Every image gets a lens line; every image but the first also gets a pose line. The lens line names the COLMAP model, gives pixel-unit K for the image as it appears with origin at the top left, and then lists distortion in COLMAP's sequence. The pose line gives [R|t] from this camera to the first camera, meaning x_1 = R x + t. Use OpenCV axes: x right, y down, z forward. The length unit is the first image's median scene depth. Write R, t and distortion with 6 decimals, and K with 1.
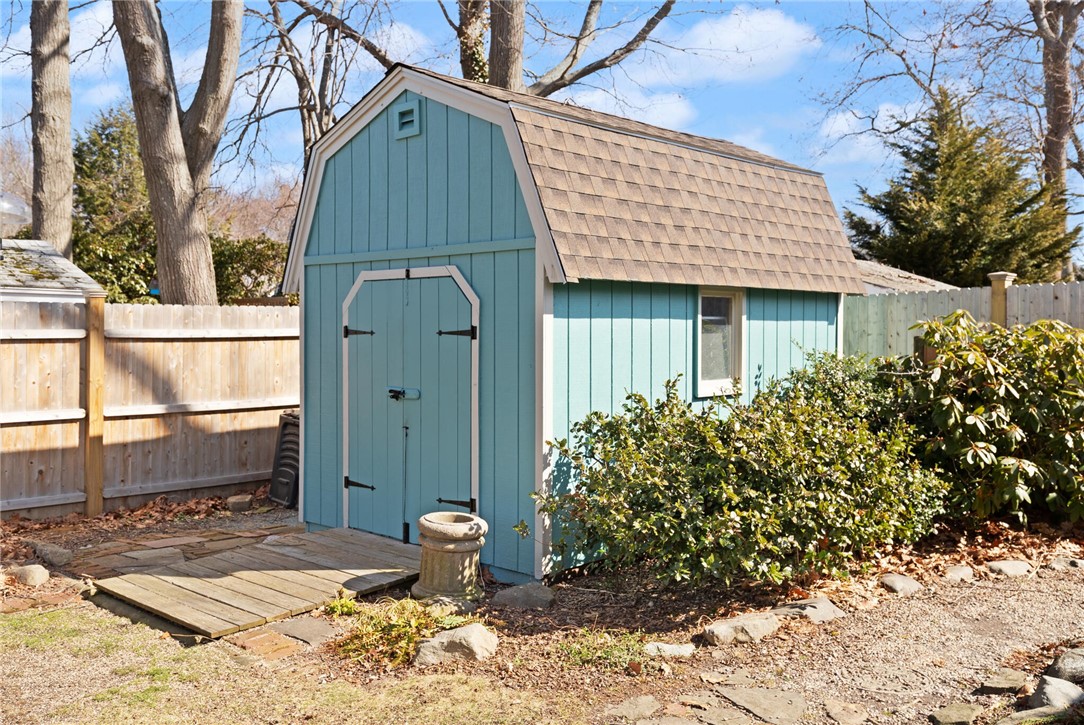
lens RADIAL K [[987.0, 0, 542.0], [0, 987.0, 362.5], [0, 0, 1]] dist [-0.000153, -0.000519]
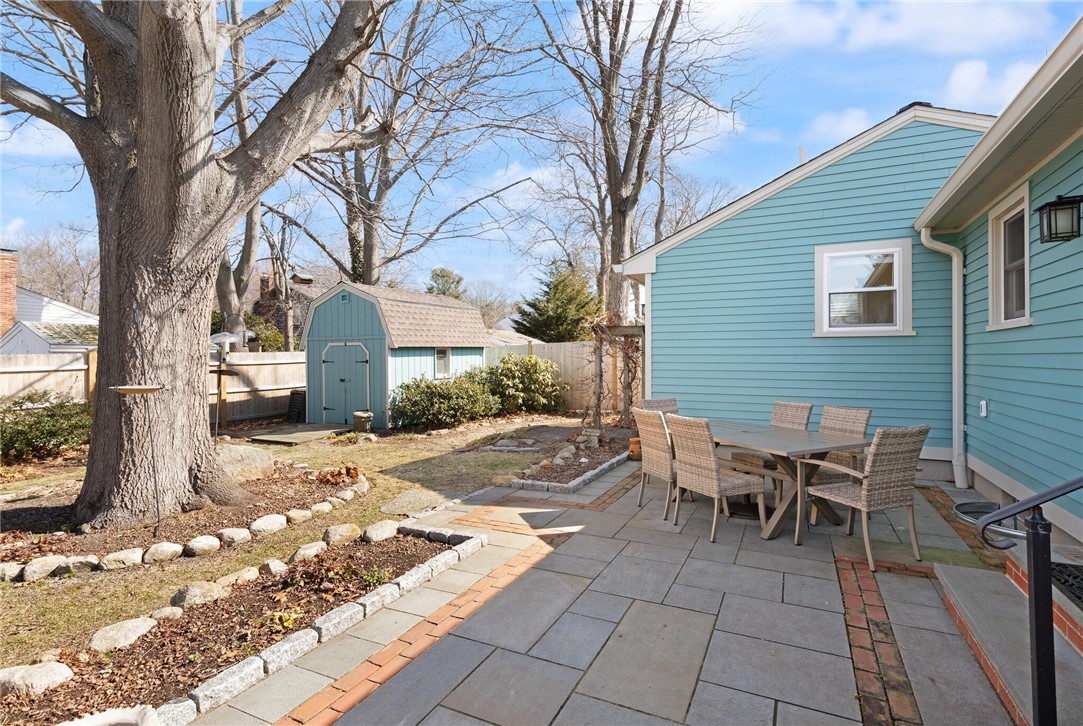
lens RADIAL K [[504.8, 0, 548.6], [0, 504.8, 358.3], [0, 0, 1]] dist [0.004377, 0.000379]
pose [[0.952862, -0.015107, 0.303029, 0.000770], [0.021614, 0.999602, -0.018131, 0.003631], [-0.302634, 0.023827, 0.952809, -0.823437]]
